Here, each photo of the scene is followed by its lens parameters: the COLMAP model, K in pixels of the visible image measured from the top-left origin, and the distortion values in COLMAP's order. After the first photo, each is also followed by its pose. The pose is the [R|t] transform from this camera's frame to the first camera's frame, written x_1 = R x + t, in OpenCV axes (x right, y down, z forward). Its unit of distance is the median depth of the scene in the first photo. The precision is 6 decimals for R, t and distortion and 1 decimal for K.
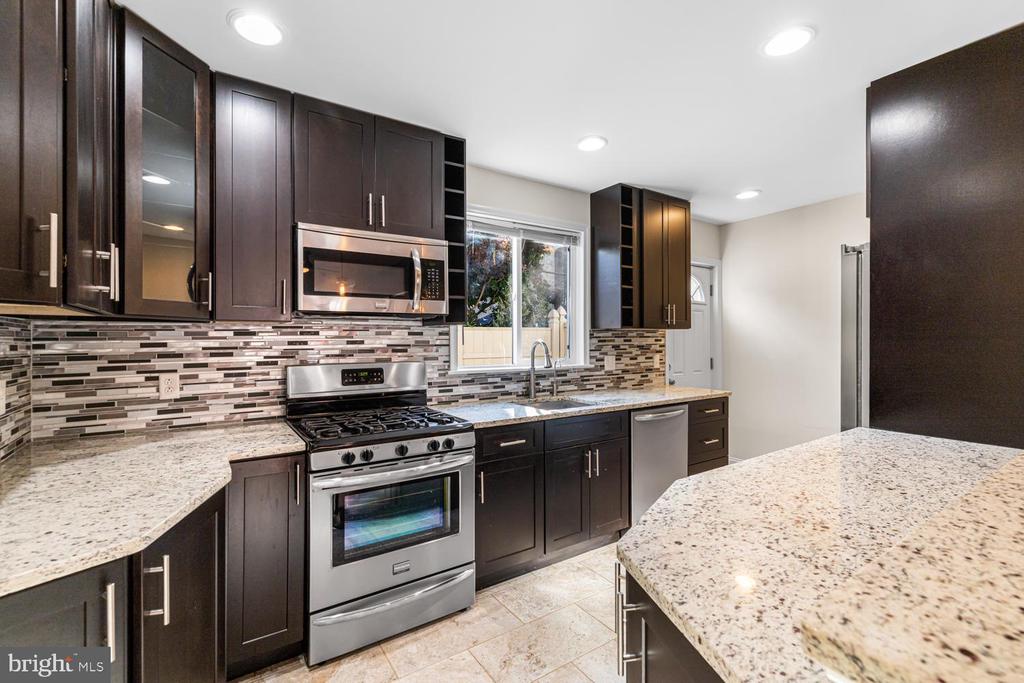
lens RADIAL K [[453.6, 0, 510.9], [0, 453.6, 337.5], [0, 0, 1]] dist [-0.000722, 0.000730]
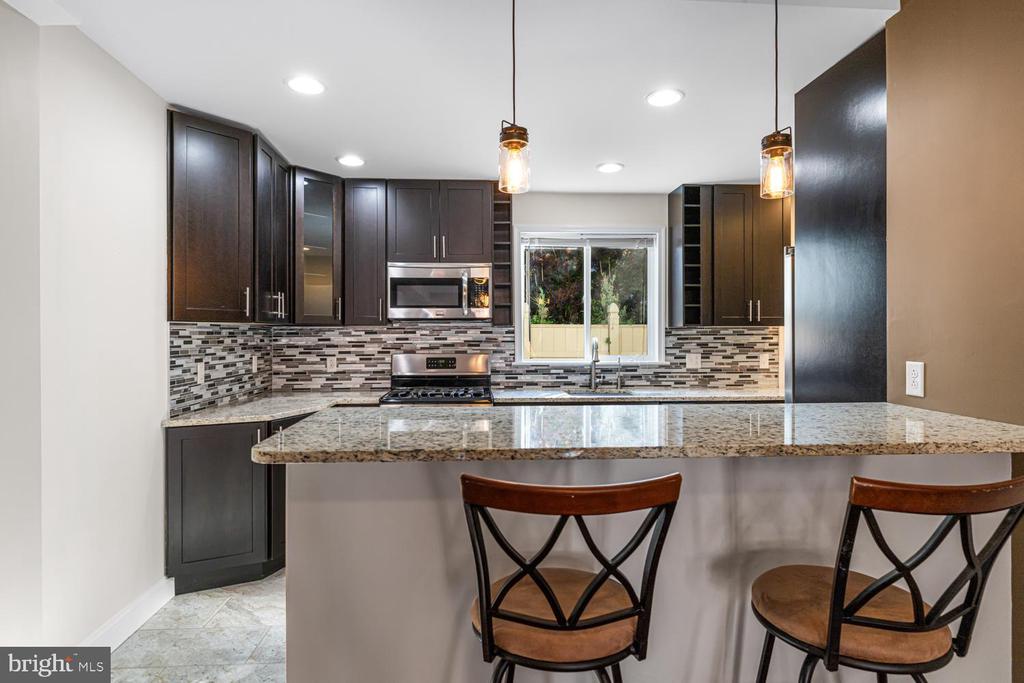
lens RADIAL K [[555.2, 0, 512.9], [0, 555.2, 340.8], [0, 0, 1]] dist [-0.002203, 0.000192]
pose [[0.864663, 0.003369, -0.502341, 0.714563], [0.000562, 0.999970, 0.007673, 0.003988], [0.502352, -0.006917, 0.864636, -0.366150]]
